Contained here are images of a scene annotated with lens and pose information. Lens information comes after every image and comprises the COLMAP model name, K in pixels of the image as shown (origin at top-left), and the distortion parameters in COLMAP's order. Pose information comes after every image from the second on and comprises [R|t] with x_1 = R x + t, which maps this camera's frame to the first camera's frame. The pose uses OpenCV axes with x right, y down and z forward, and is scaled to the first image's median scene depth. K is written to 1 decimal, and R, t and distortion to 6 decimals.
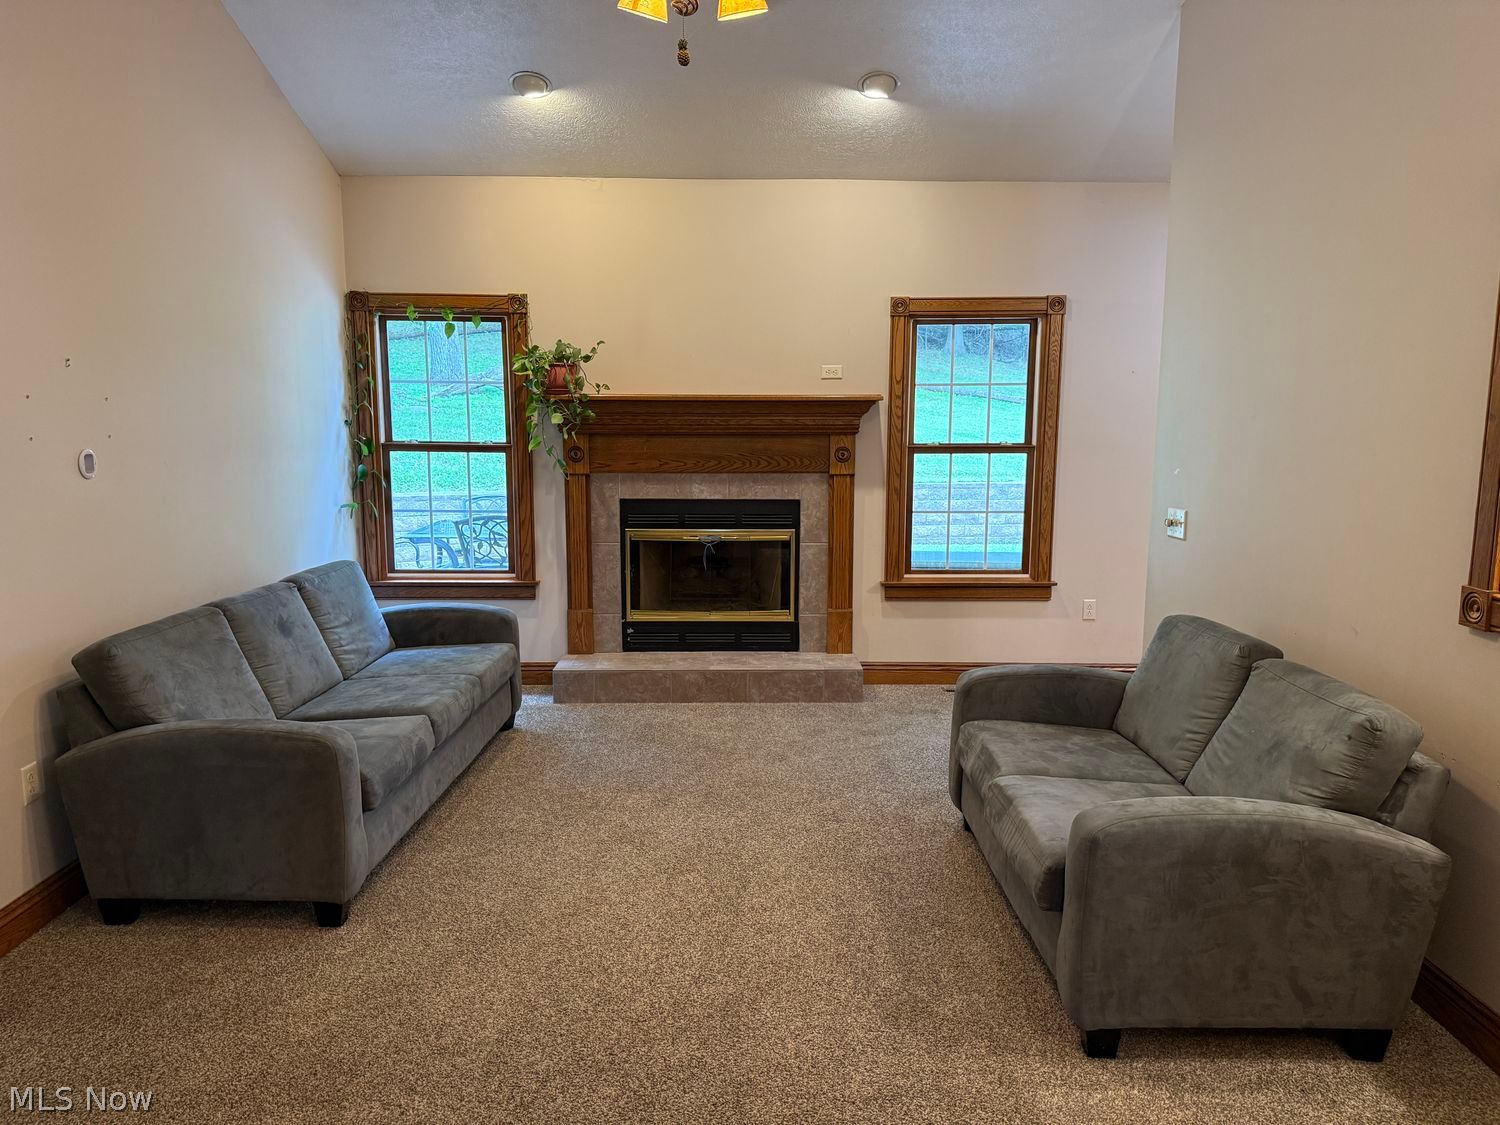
lens RADIAL K [[1056.3, 0, 747.9], [0, 1056.3, 569.6], [0, 0, 1]] dist [0.073447, -0.107322]
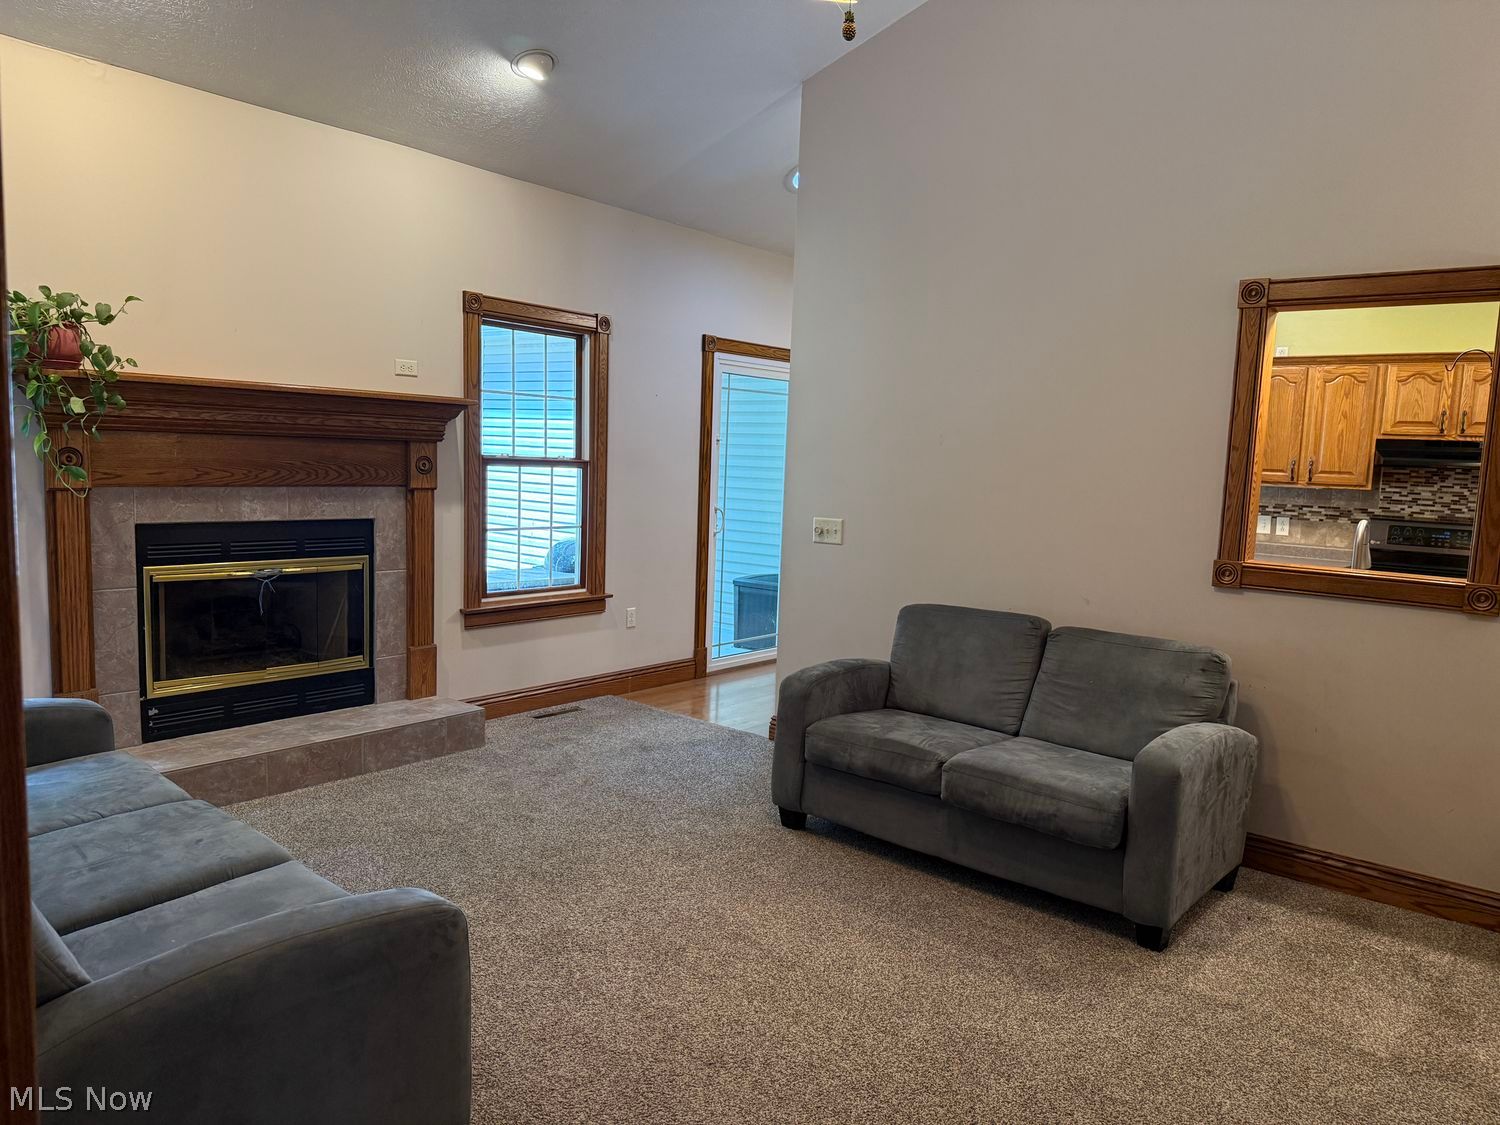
lens RADIAL K [[1056.3, 0, 760.2], [0, 1056.3, 569.1], [0, 0, 1]] dist [0.073447, -0.107322]
pose [[0.632885, -0.060078, 0.771912, -0.406380], [0.071918, 0.997236, 0.018650, -0.021043], [-0.770899, 0.043711, 0.635456, 0.242050]]
